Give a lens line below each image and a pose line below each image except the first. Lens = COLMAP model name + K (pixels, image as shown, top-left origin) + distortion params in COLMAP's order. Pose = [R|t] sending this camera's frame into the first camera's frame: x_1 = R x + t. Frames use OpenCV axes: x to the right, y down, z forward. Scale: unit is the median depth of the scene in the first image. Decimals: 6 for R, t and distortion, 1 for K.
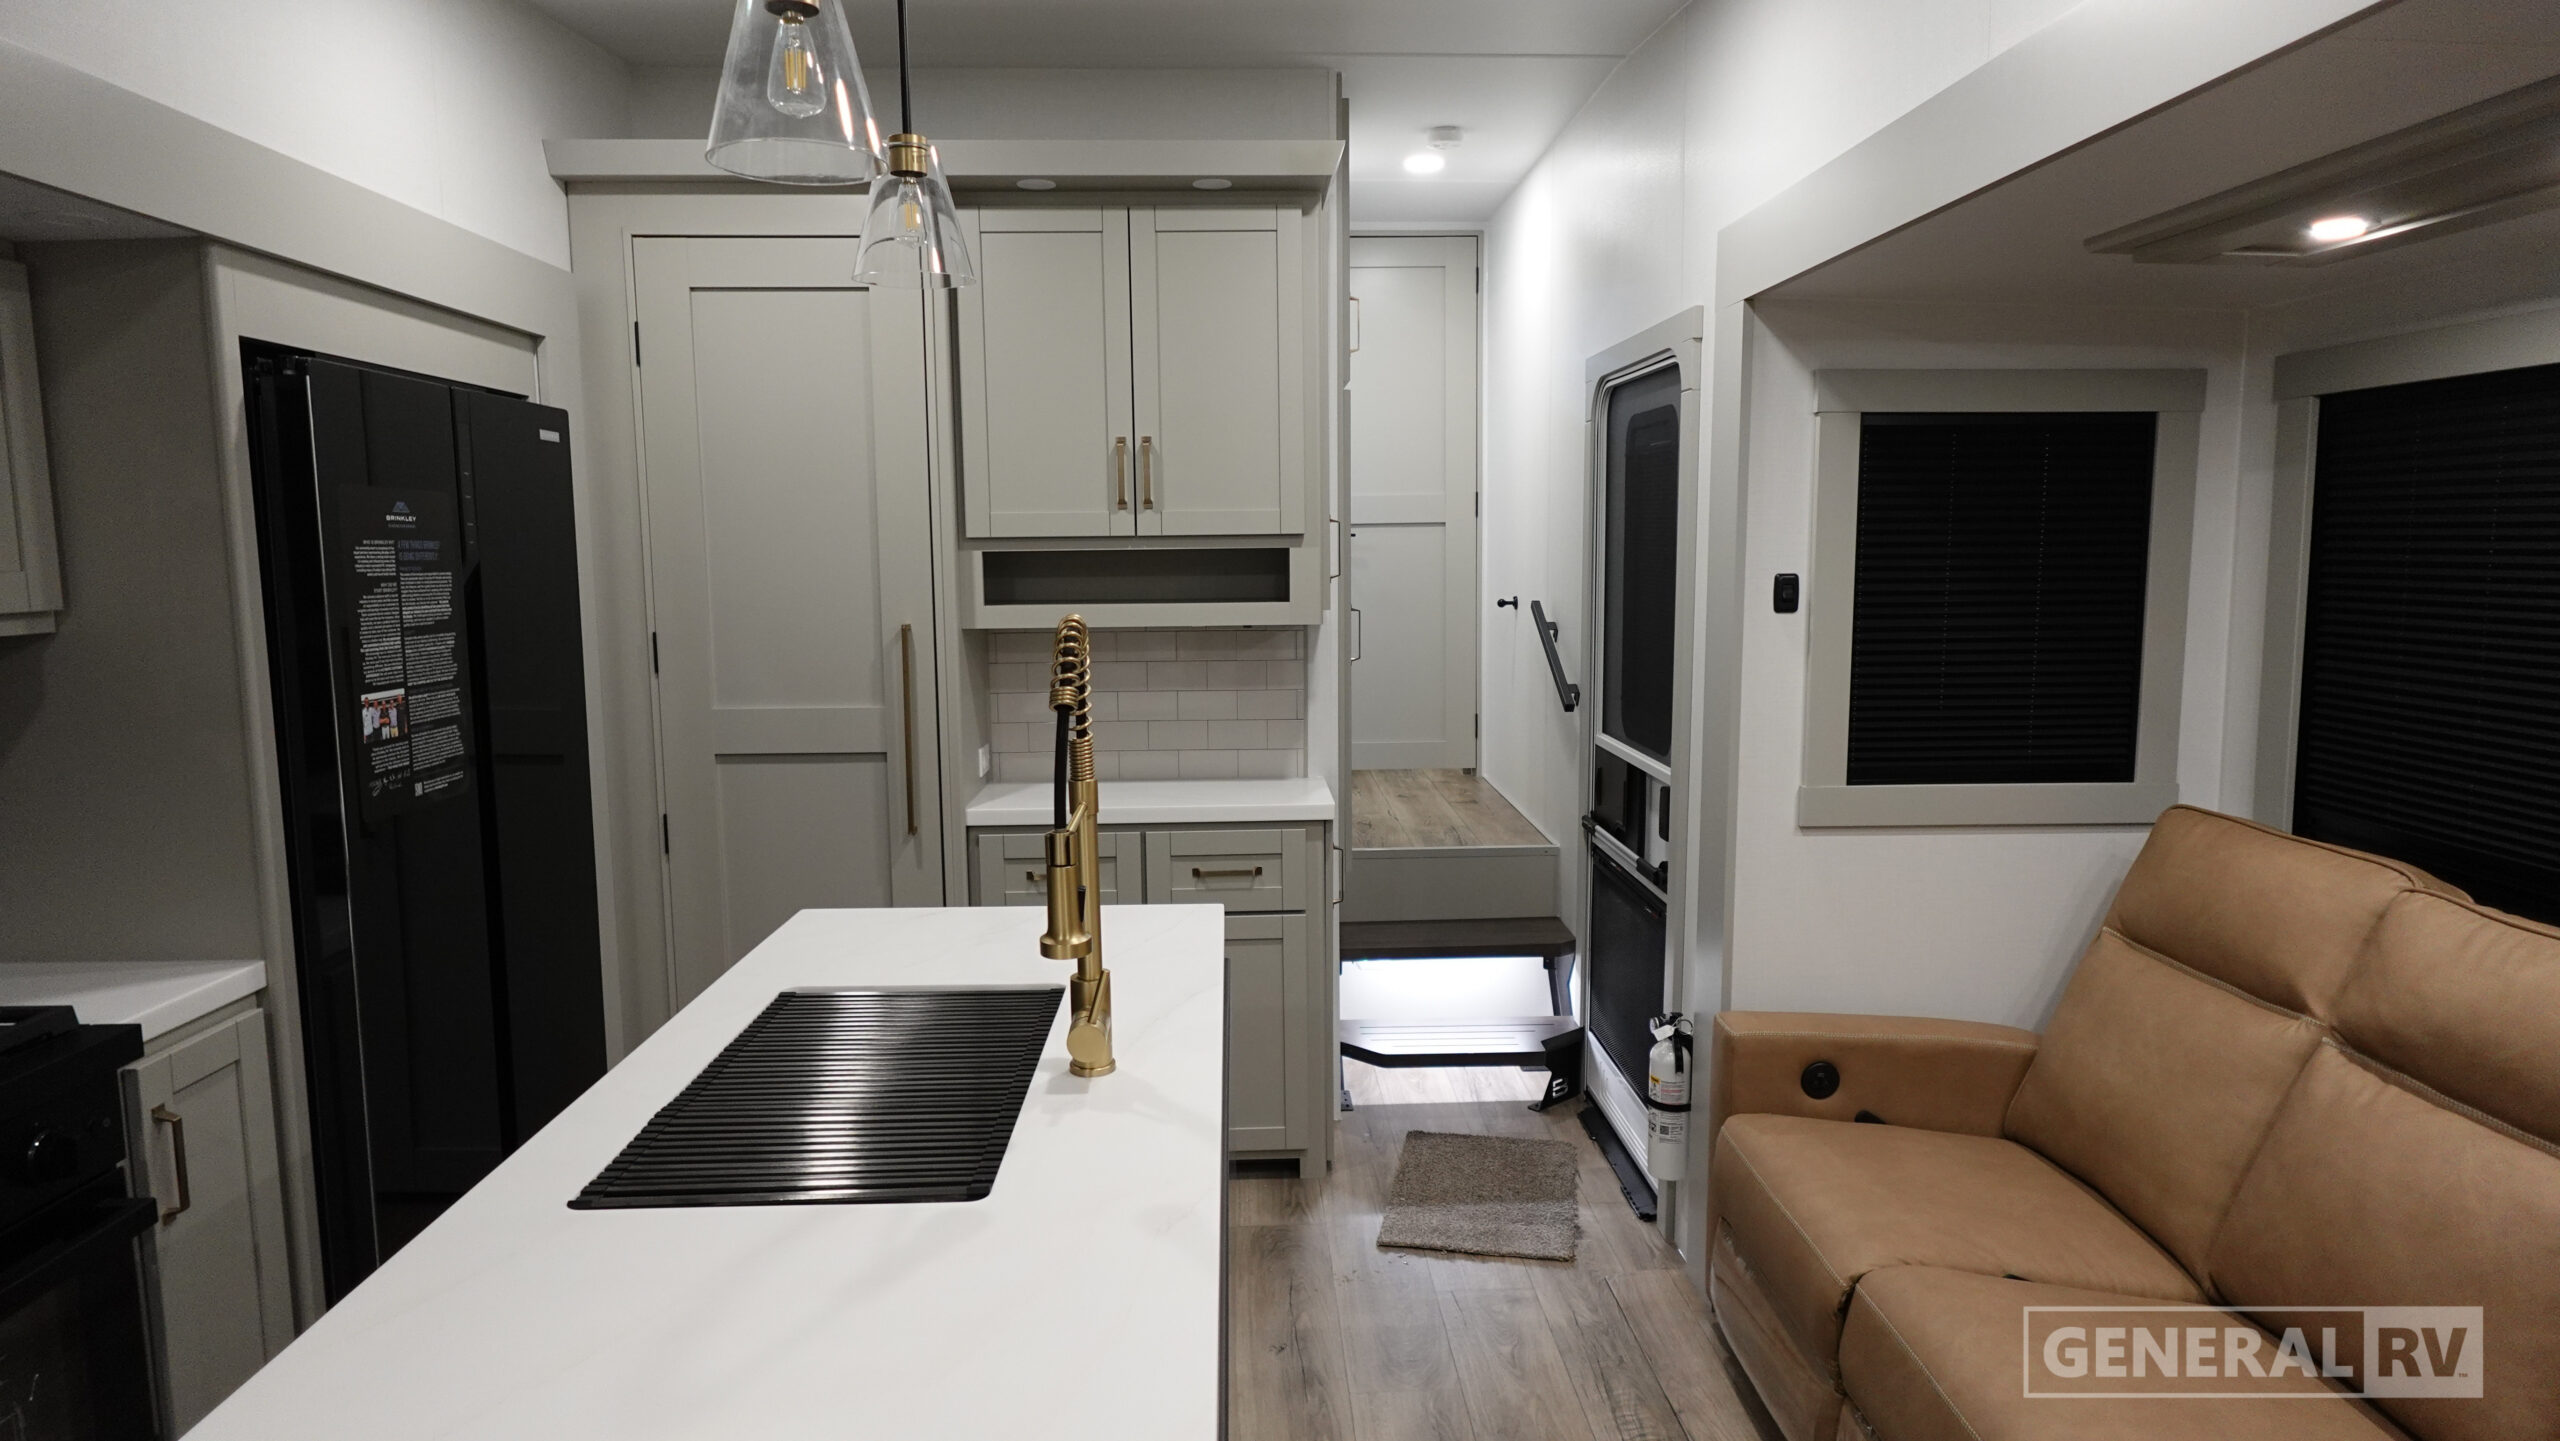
lens RADIAL K [[1445.9, 0, 1274.3], [0, 1445.9, 717.5], [0, 0, 1]] dist [-0.004368, 0.003536]
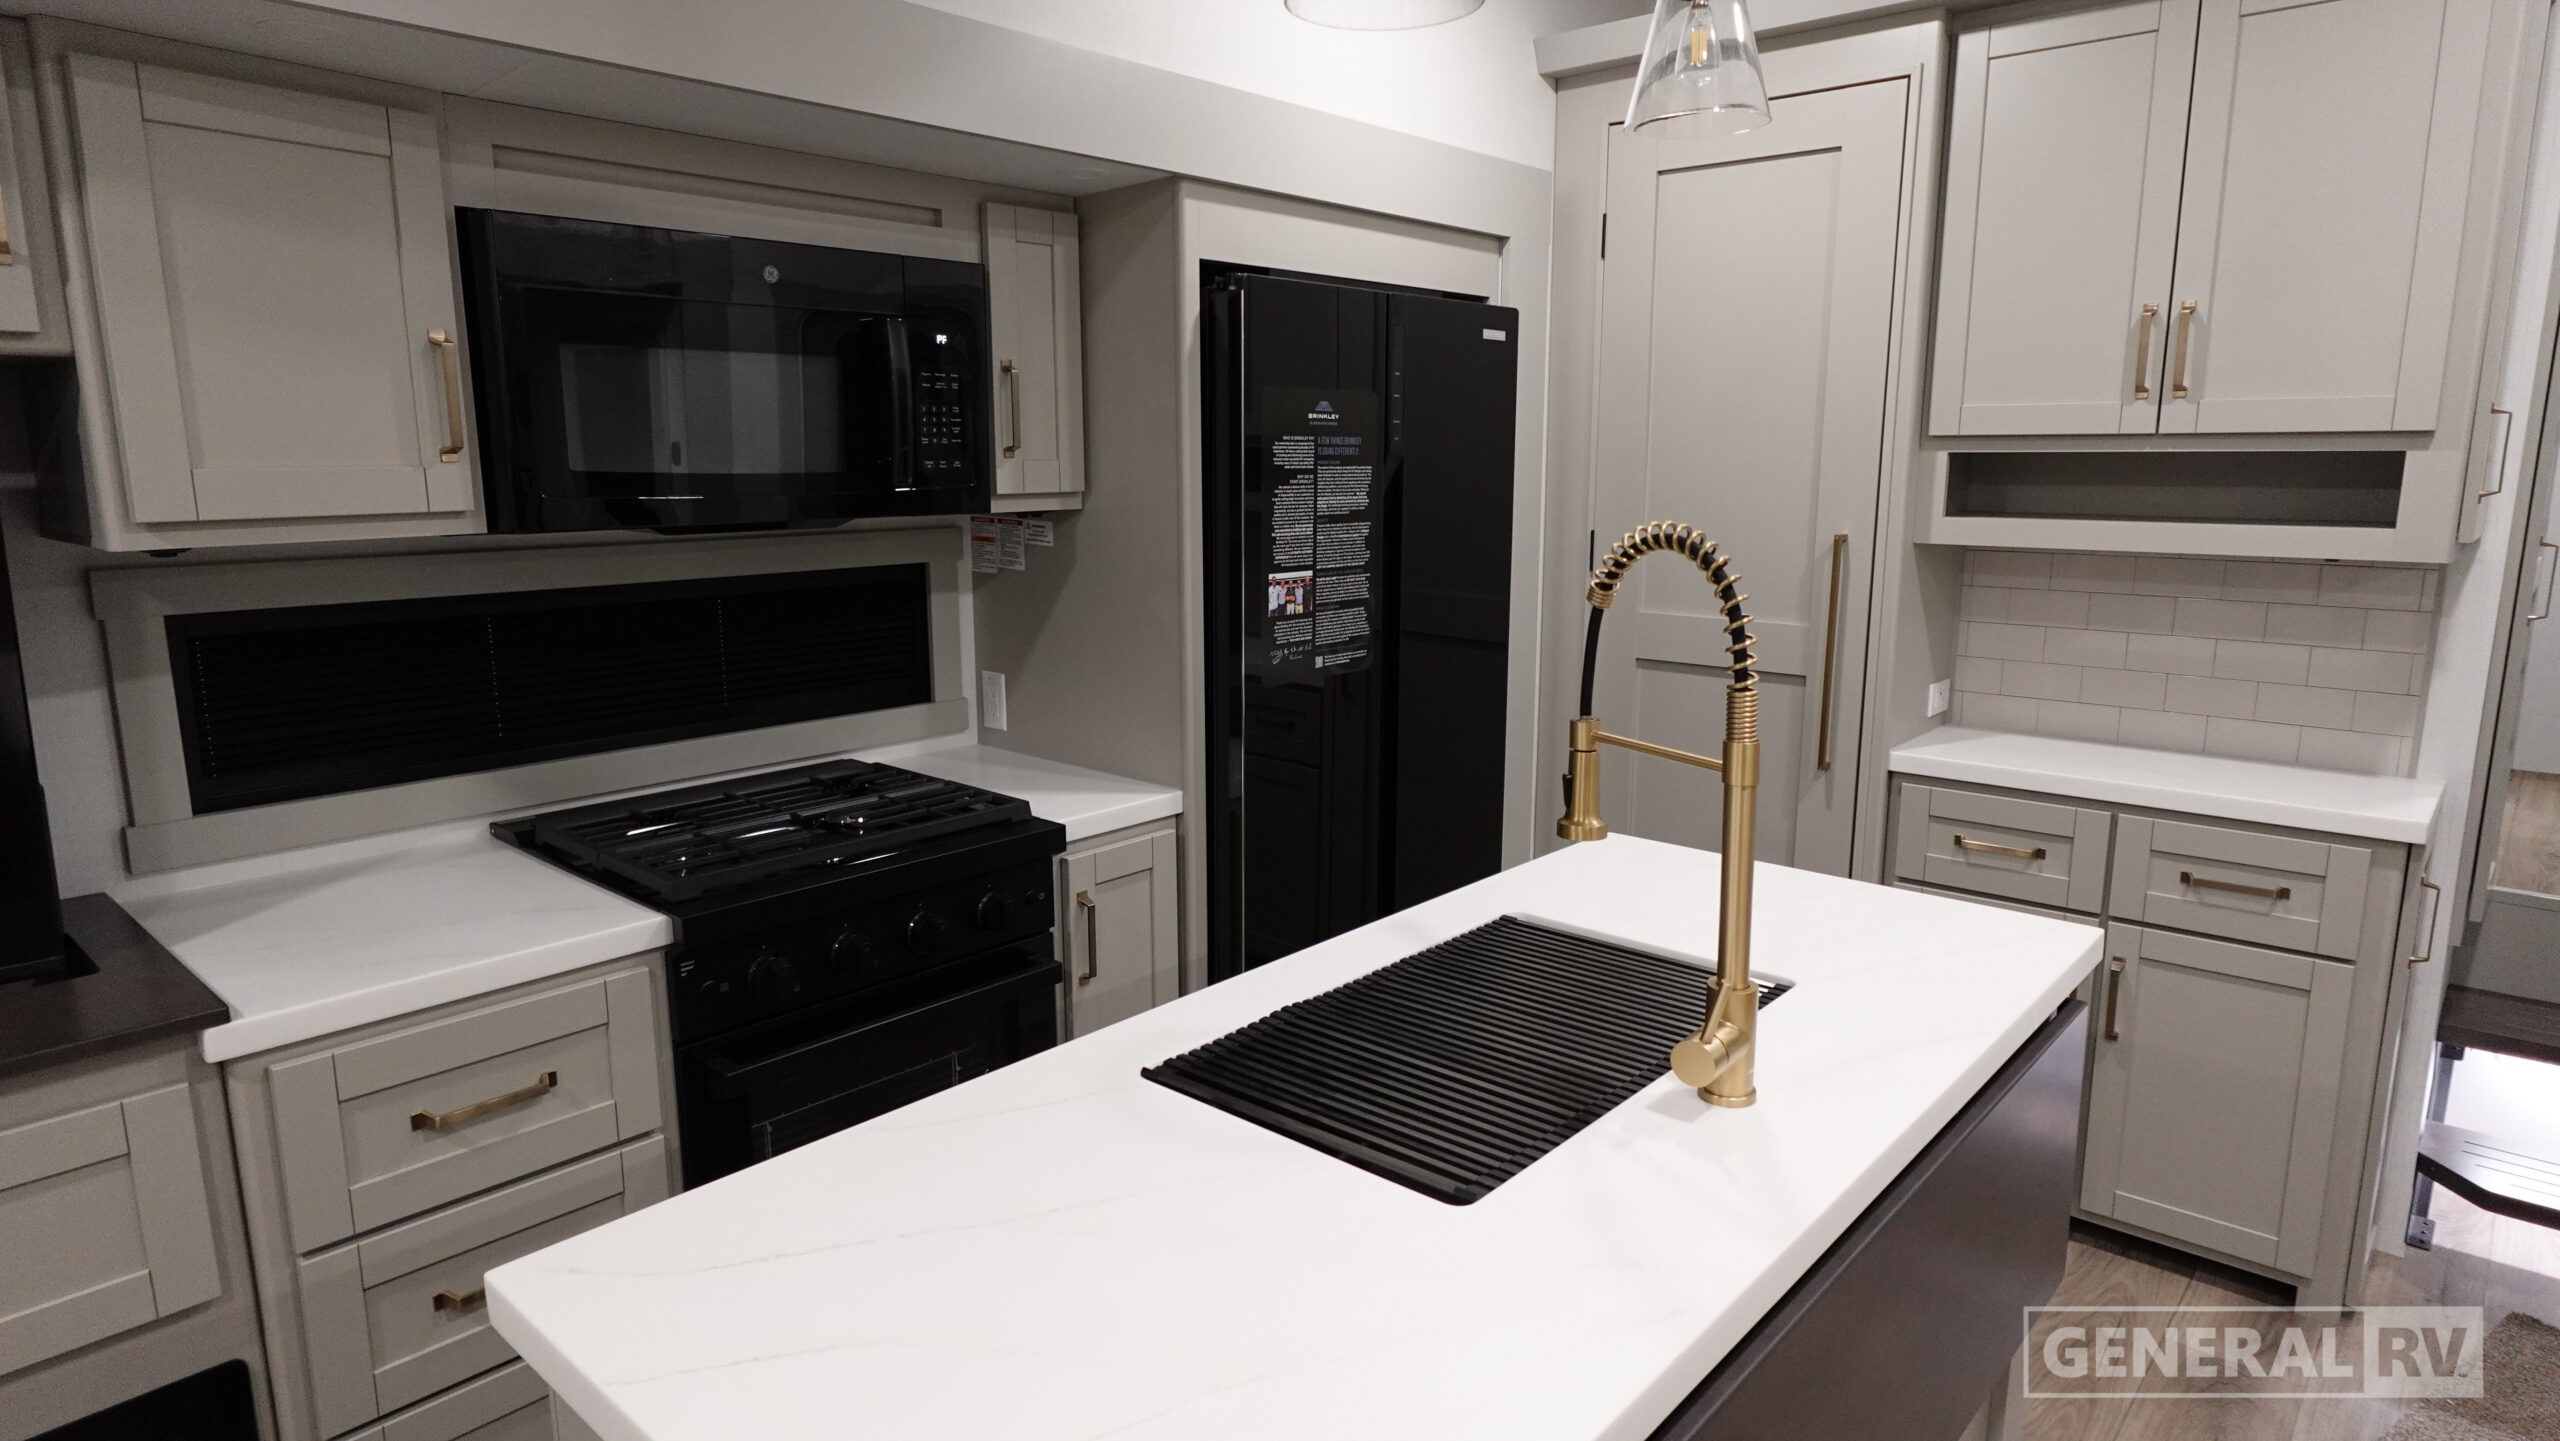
lens RADIAL K [[1445.9, 0, 1279.9], [0, 1445.9, 714.1], [0, 0, 1]] dist [-0.004368, 0.003536]
pose [[0.726227, 0.131323, -0.674795, 0.140574], [-0.086316, 0.991235, 0.100011, -0.019021], [0.682014, -0.014385, 0.731197, 0.158133]]
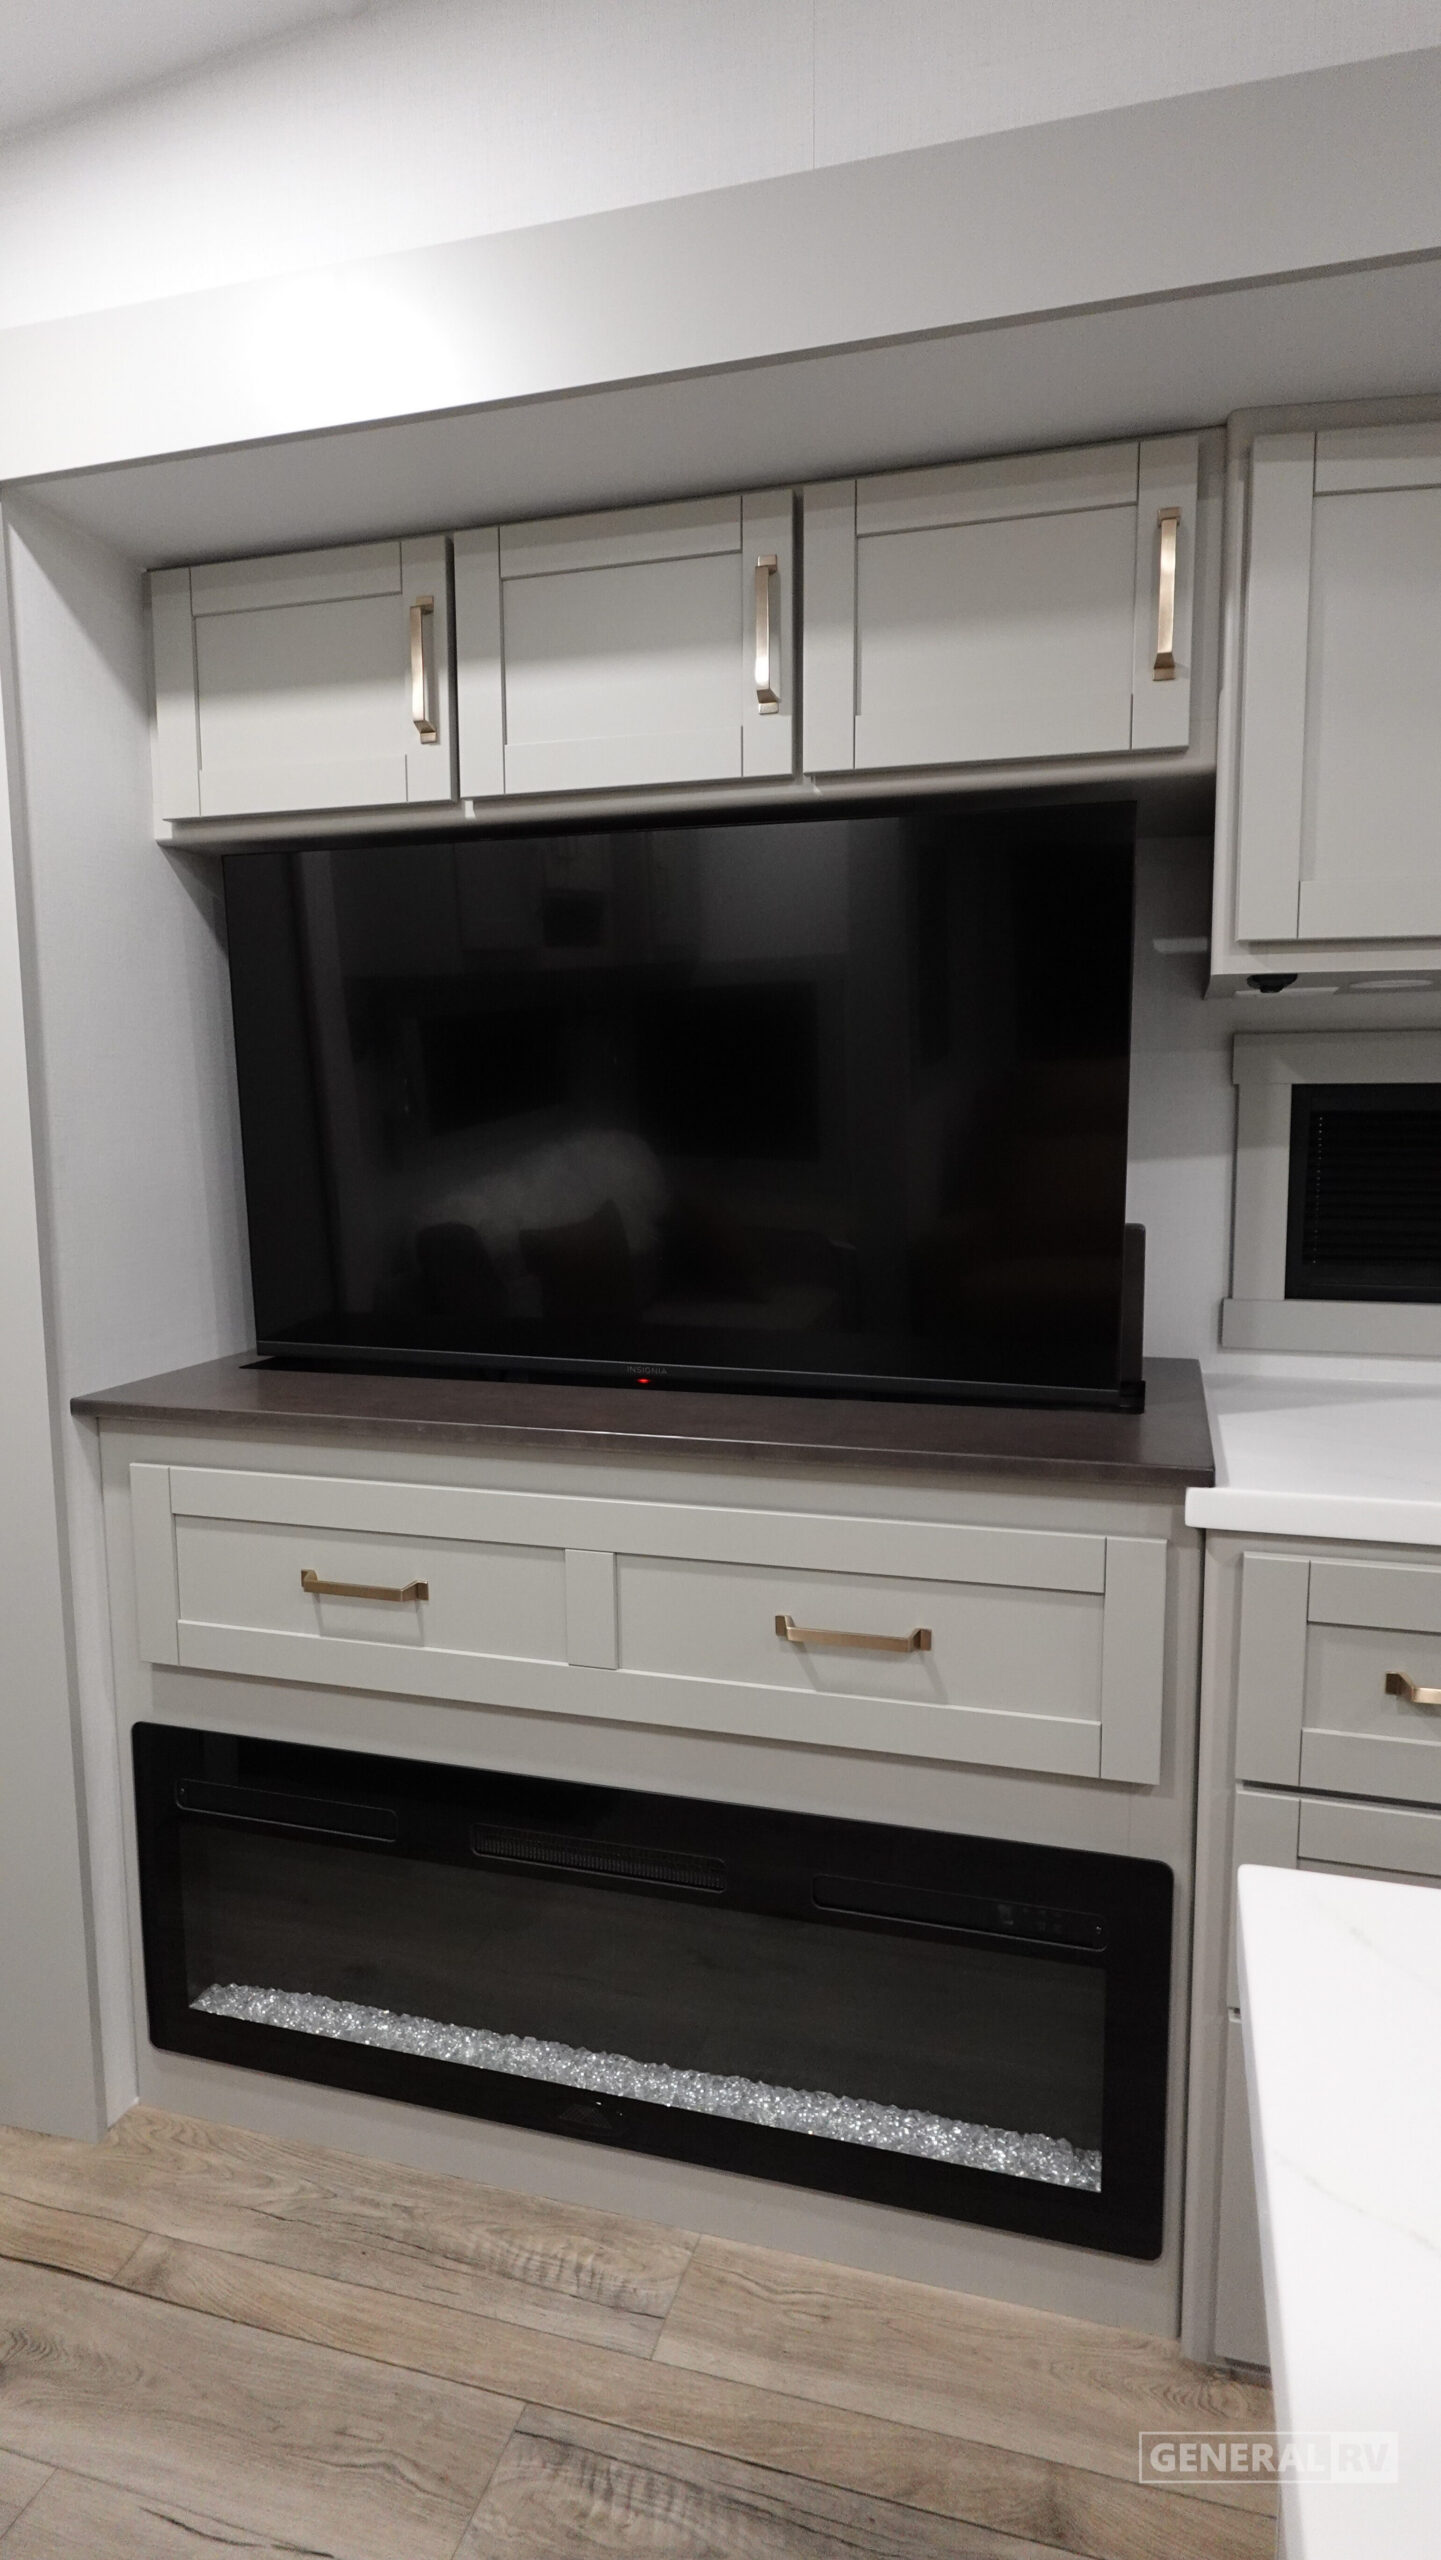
lens RADIAL K [[1445.9, 0, 718.3], [0, 1445.9, 1275.2], [0, 0, 1]] dist [-0.004368, 0.003536]
pose [[-0.322385, 0.121227, -0.938814, -0.023633], [-0.103961, 0.981233, 0.162404, 0.065332], [0.940883, 0.149956, -0.303732, 0.281563]]
